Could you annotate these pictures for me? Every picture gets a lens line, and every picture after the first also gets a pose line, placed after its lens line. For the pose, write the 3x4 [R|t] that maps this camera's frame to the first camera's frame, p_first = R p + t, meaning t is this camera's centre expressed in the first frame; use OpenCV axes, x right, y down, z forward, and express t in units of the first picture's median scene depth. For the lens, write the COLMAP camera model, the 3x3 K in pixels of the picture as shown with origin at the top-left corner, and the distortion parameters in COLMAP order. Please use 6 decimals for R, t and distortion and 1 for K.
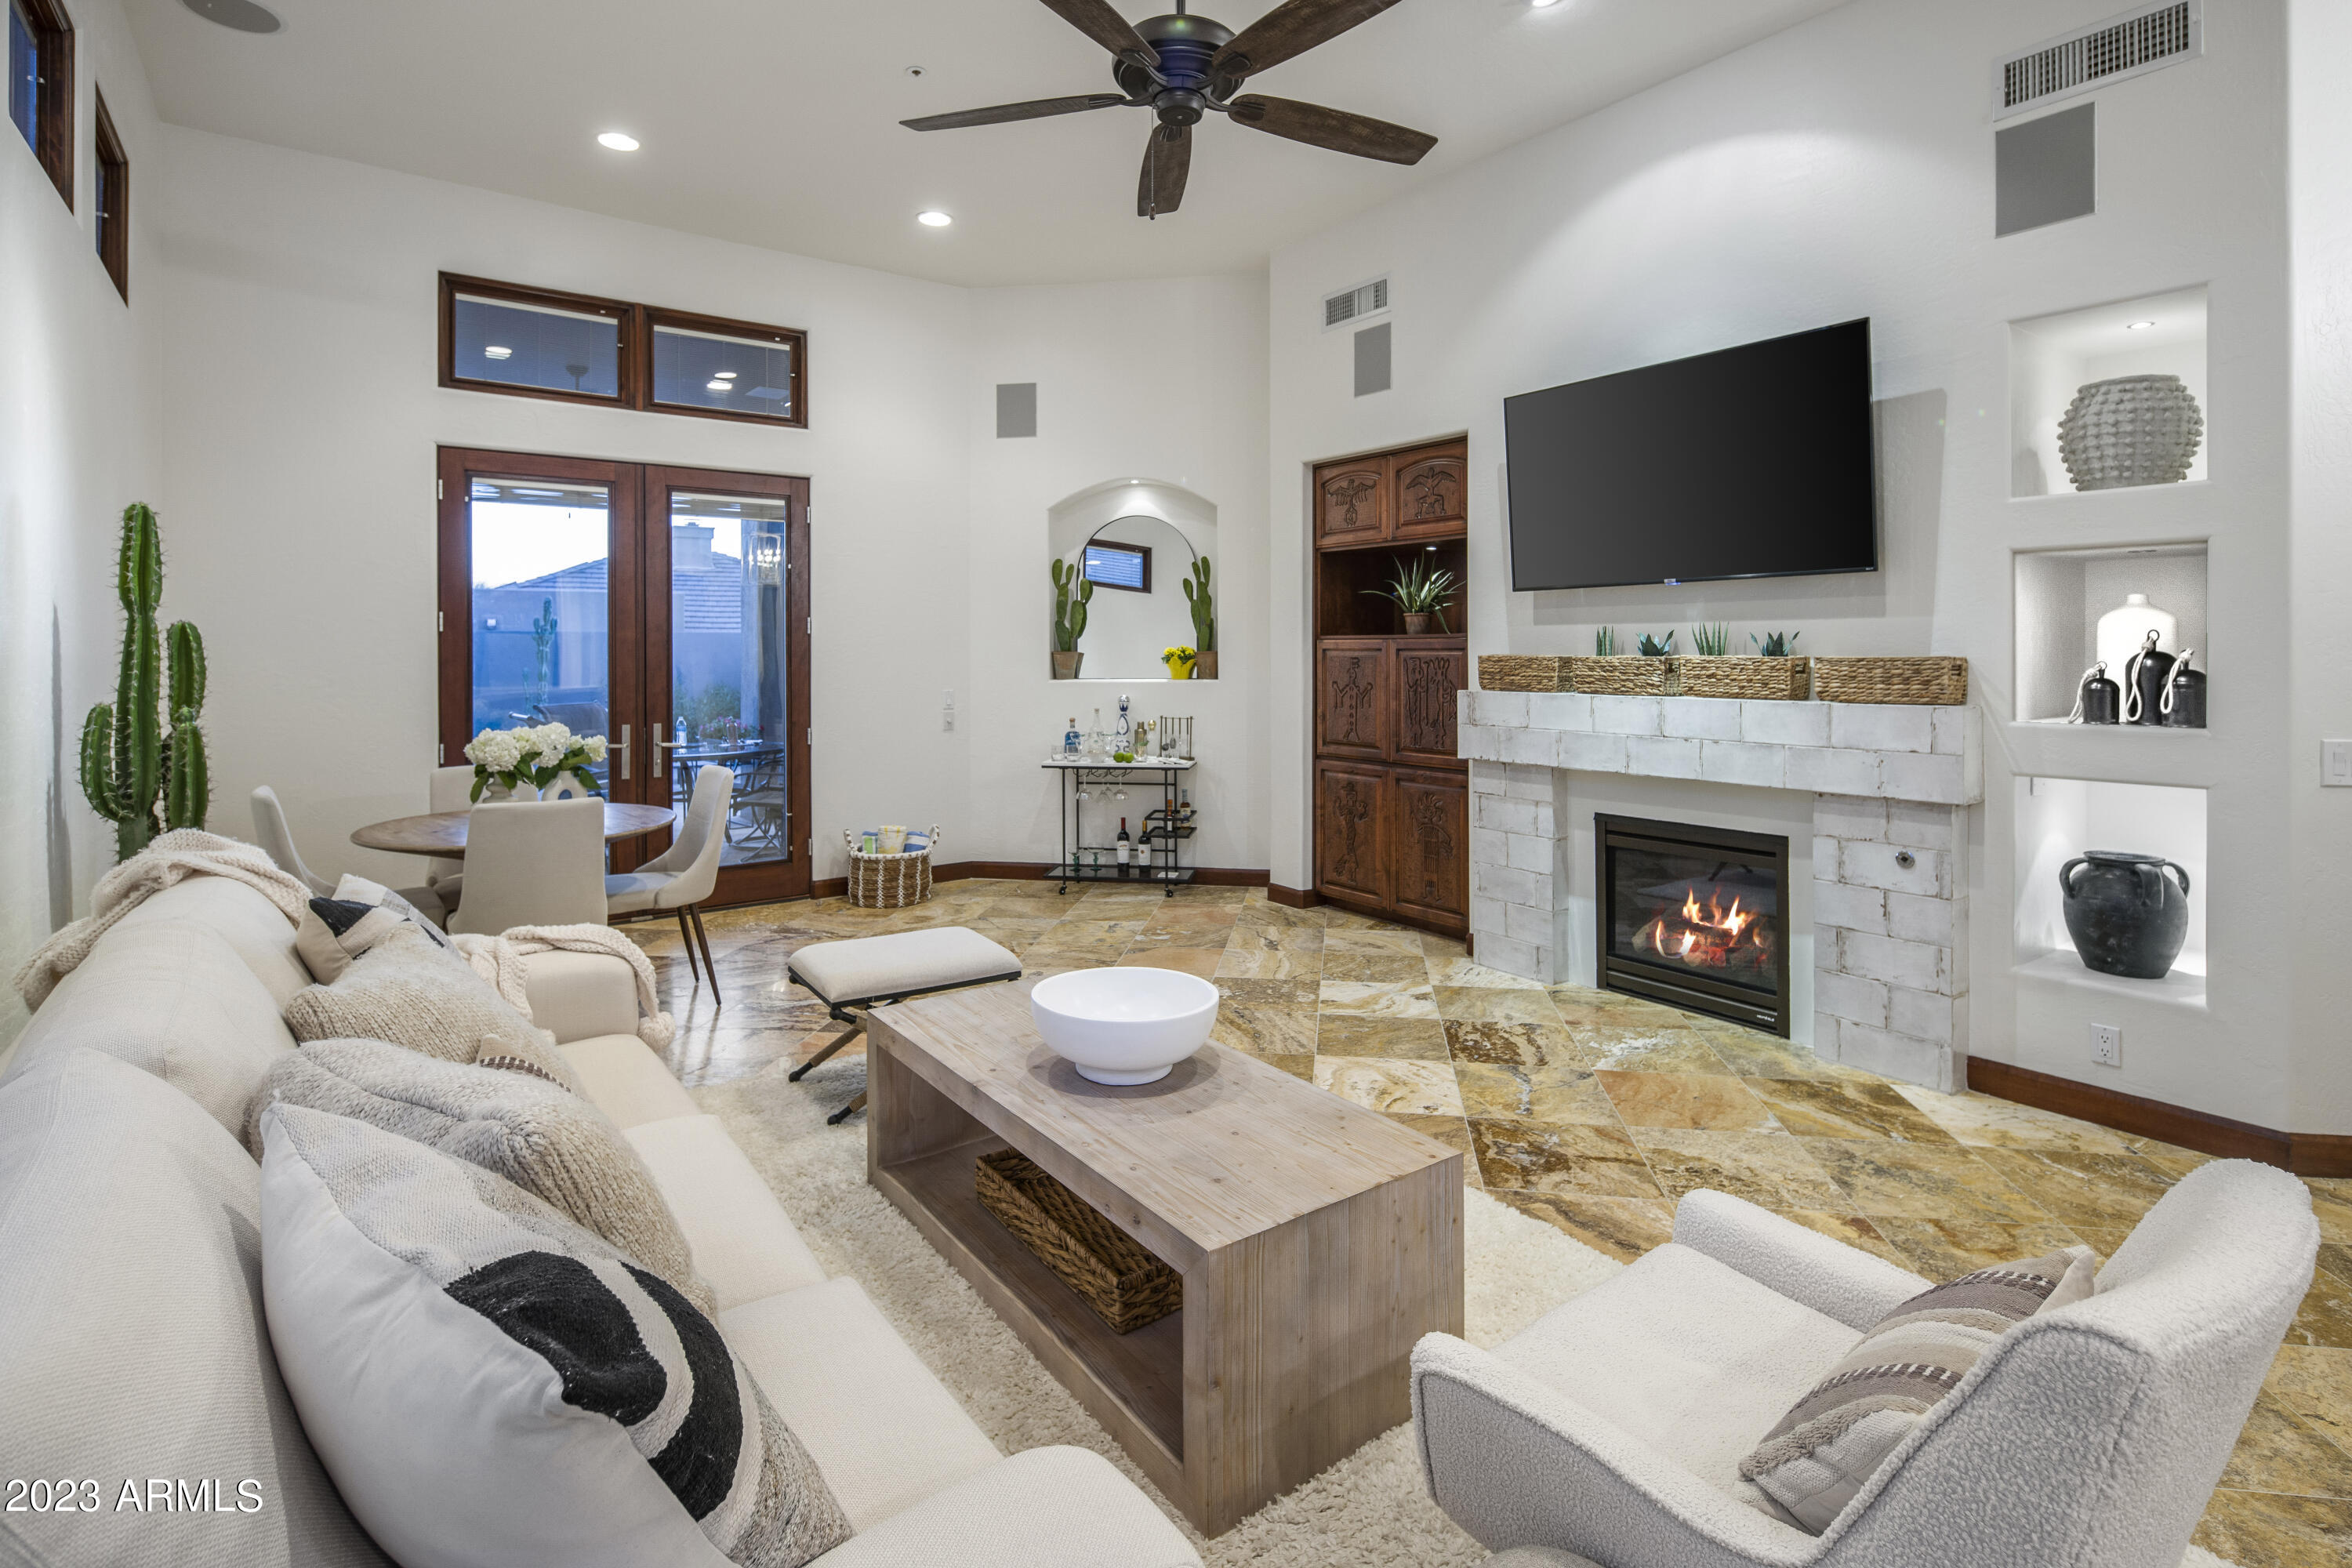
lens RADIAL K [[1139.2, 0, 1186.6], [0, 1139.2, 645.8], [0, 0, 1]] dist [0.008690, -0.003989]
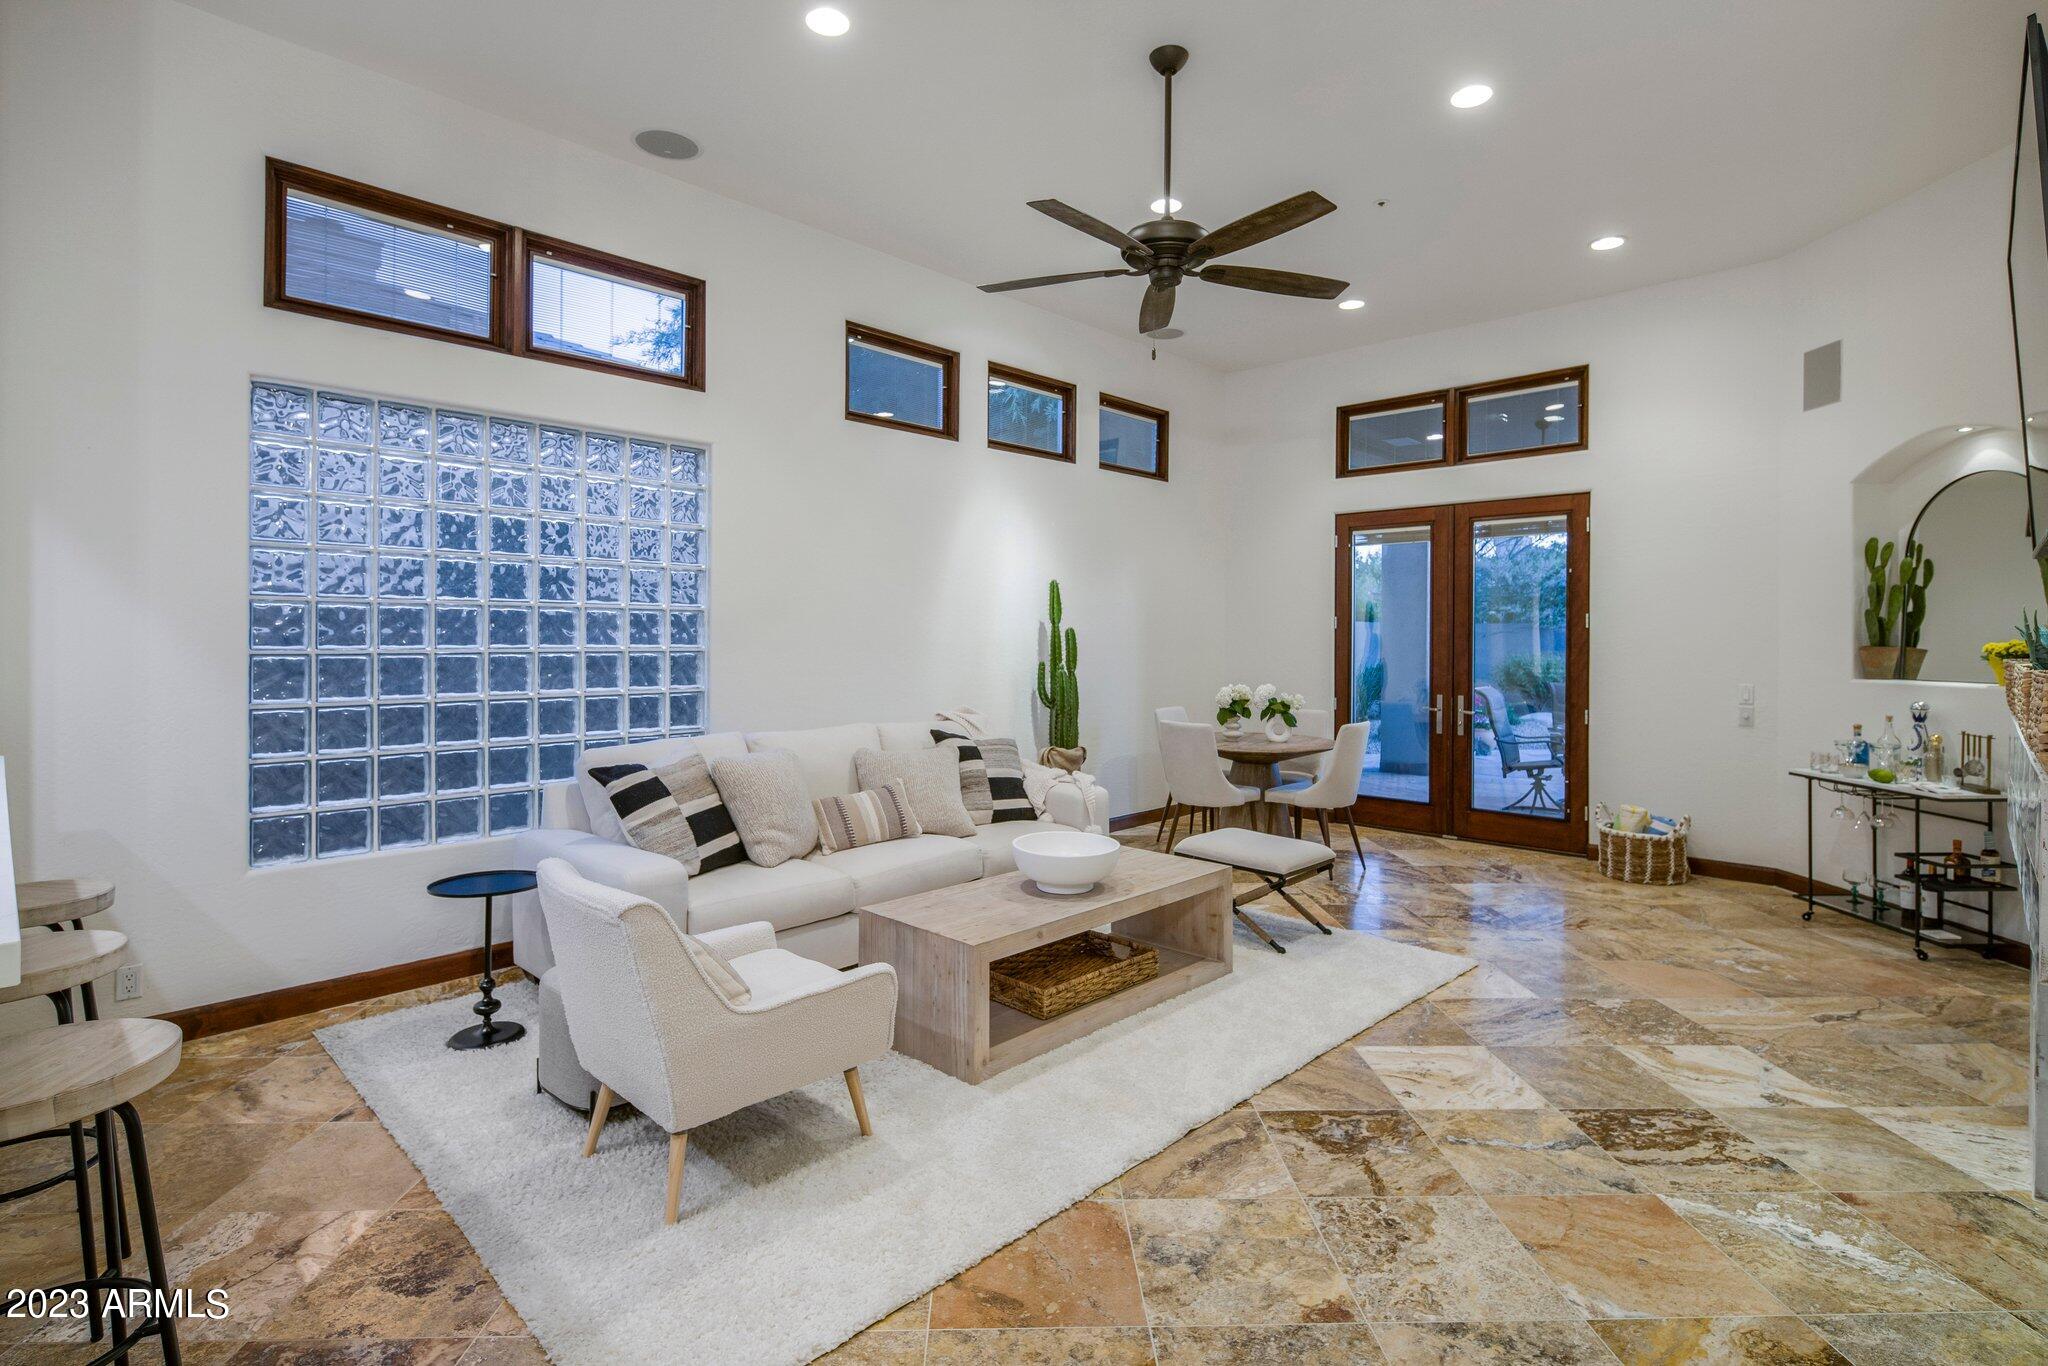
lens RADIAL K [[992.0, 0, 1030.3], [0, 992.0, 635.5], [0, 0, 1]] dist [0.008690, -0.003989]
pose [[0.167668, 0.001928, -0.985842, 0.669940], [-0.000879, 0.999998, 0.001806, -0.005135], [0.985843, 0.000564, 0.167669, 0.333425]]
